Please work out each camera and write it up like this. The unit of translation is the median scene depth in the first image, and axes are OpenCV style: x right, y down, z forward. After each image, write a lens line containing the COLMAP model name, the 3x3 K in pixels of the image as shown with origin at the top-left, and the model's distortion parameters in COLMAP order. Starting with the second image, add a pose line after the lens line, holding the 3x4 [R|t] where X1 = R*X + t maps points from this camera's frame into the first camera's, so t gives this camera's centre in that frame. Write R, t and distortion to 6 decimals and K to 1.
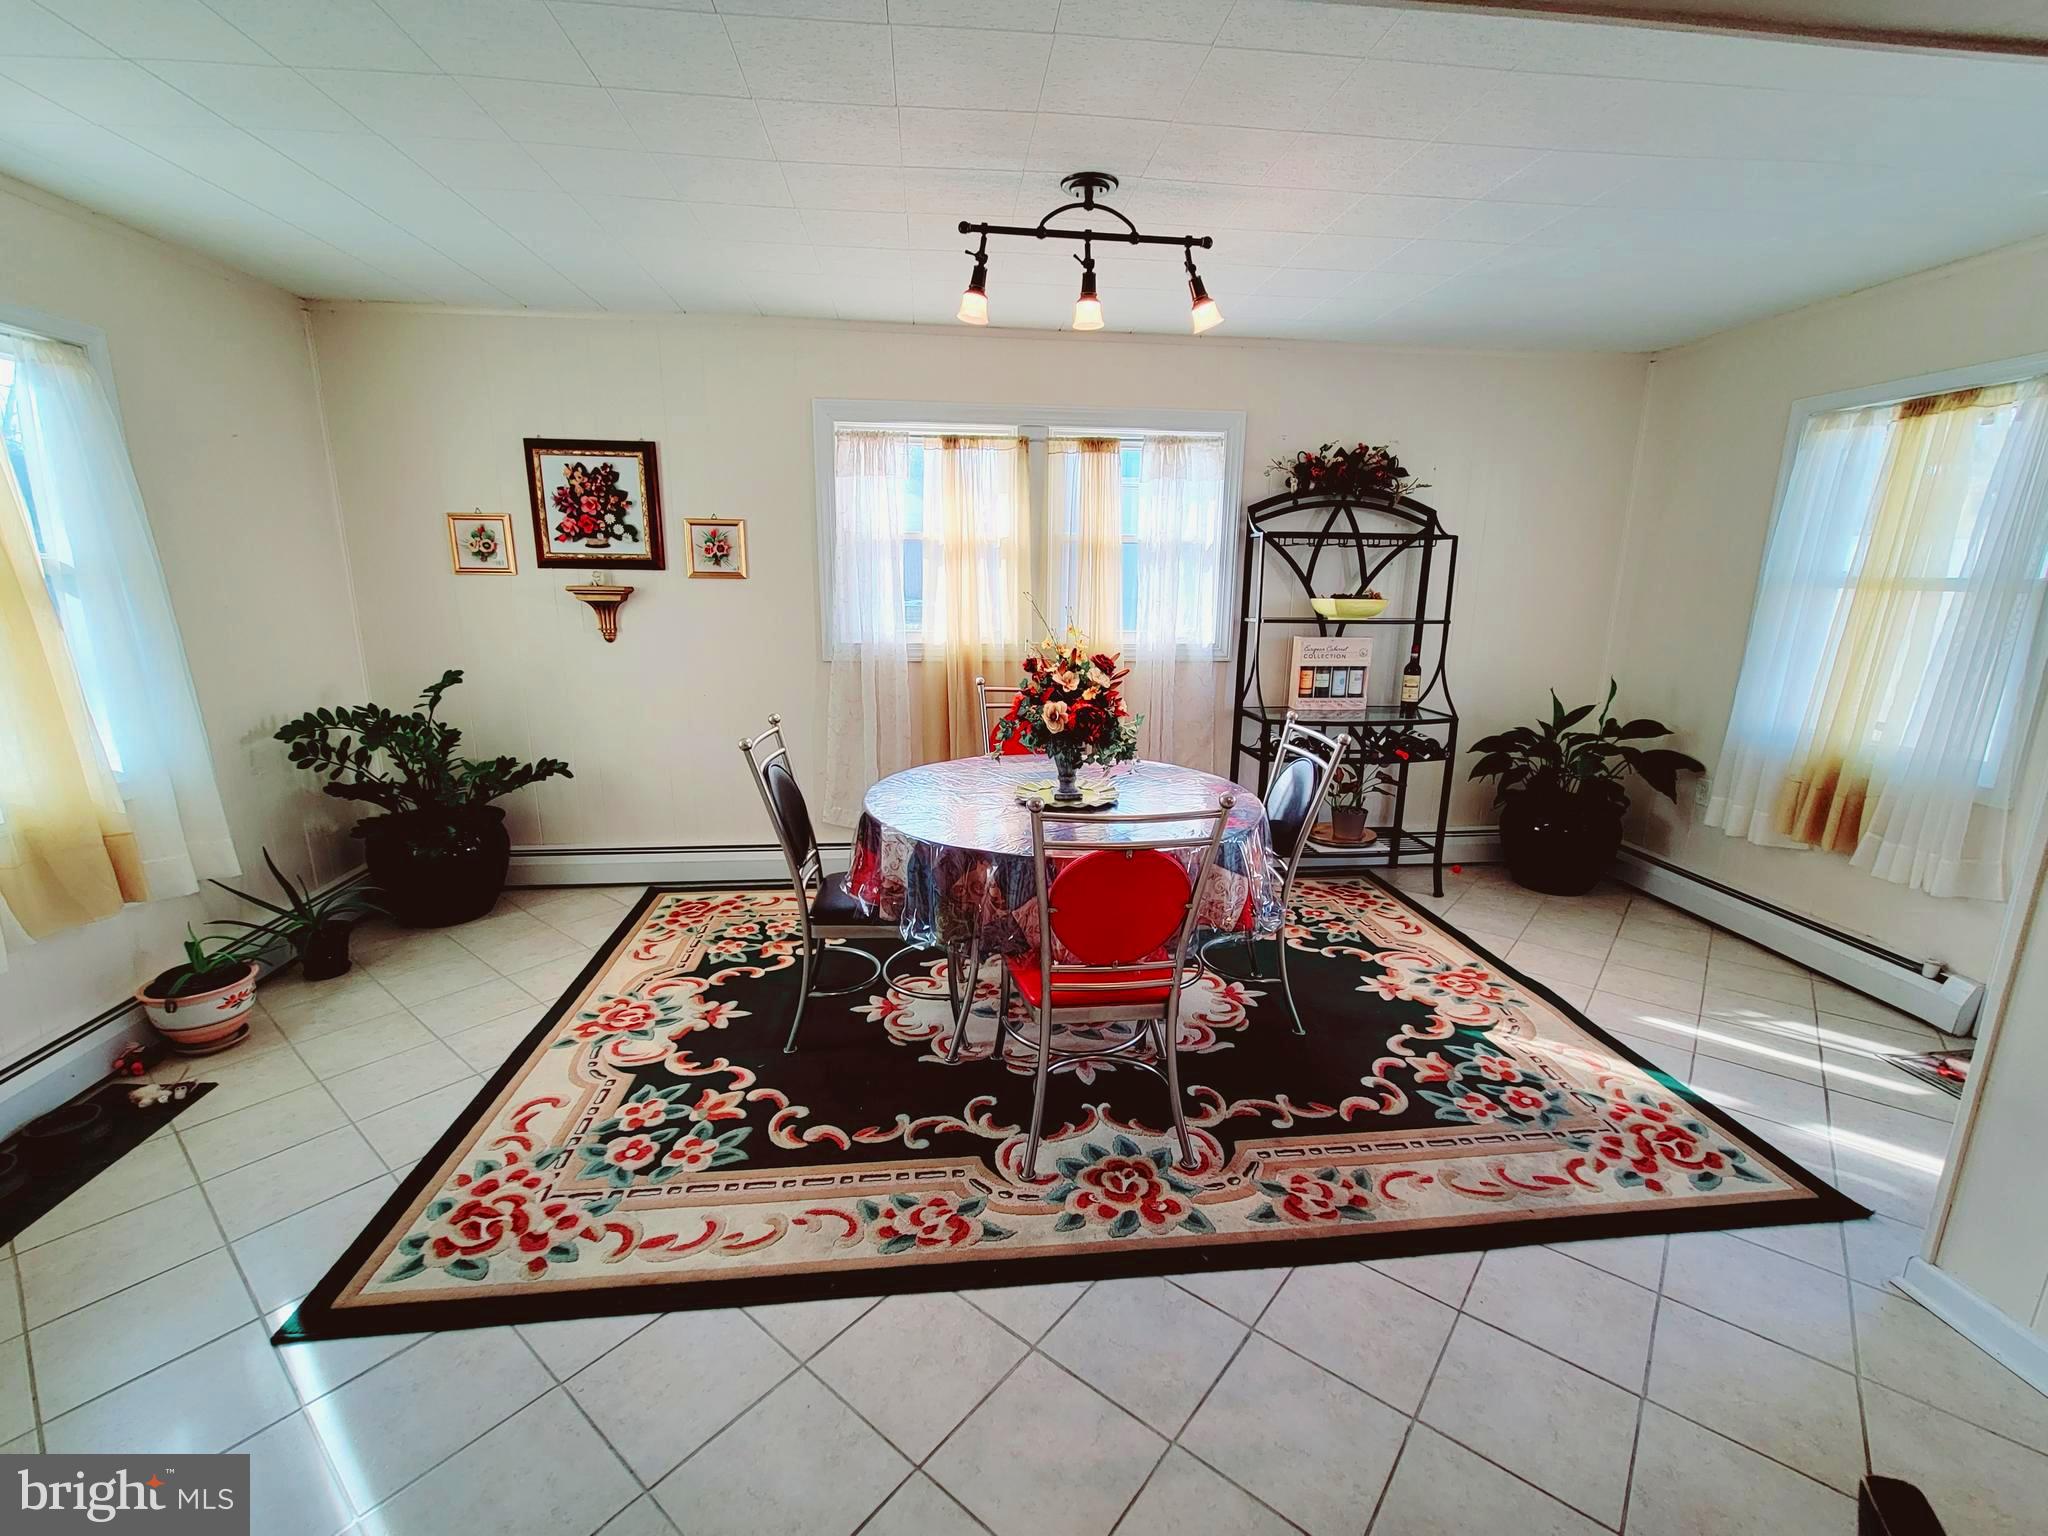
lens RADIAL K [[881.7, 0, 1028.8], [0, 881.7, 778.7], [0, 0, 1]] dist [-0.004075, -0.000392]
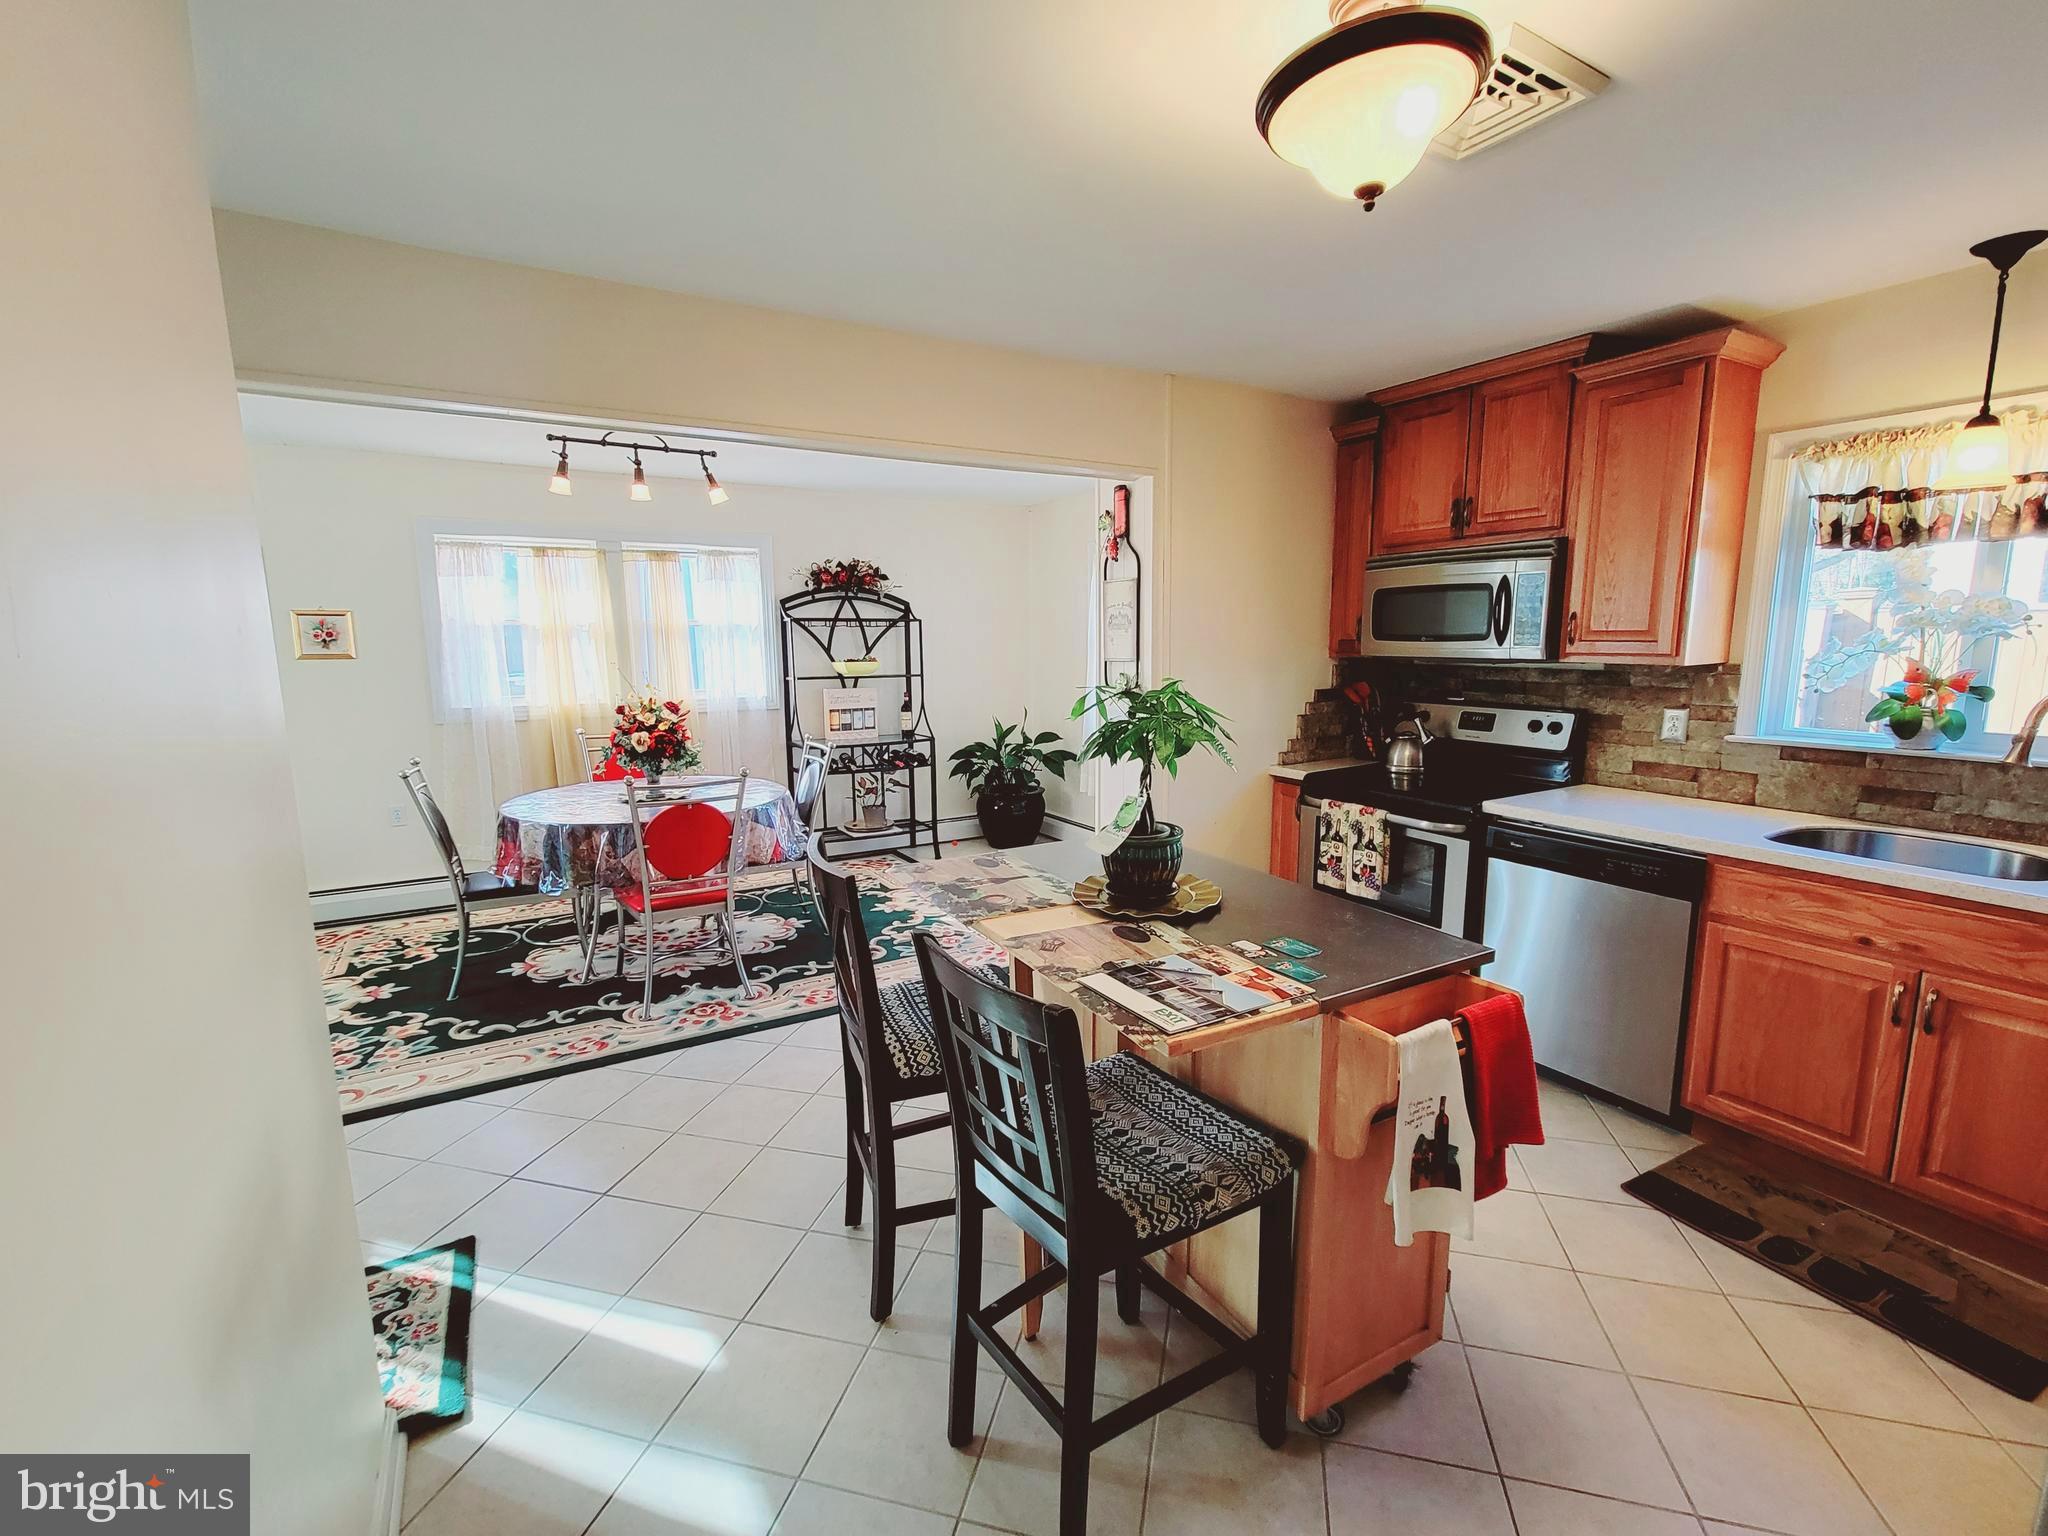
lens RADIAL K [[881.7, 0, 1028.8], [0, 881.7, 778.7], [0, 0, 1]] dist [-0.004075, -0.000392]
pose [[0.907367, -0.080883, 0.412484, 0.003877], [0.111444, 0.992485, -0.050536, 0.116965], [-0.405297, 0.091823, 0.909562, -0.534828]]
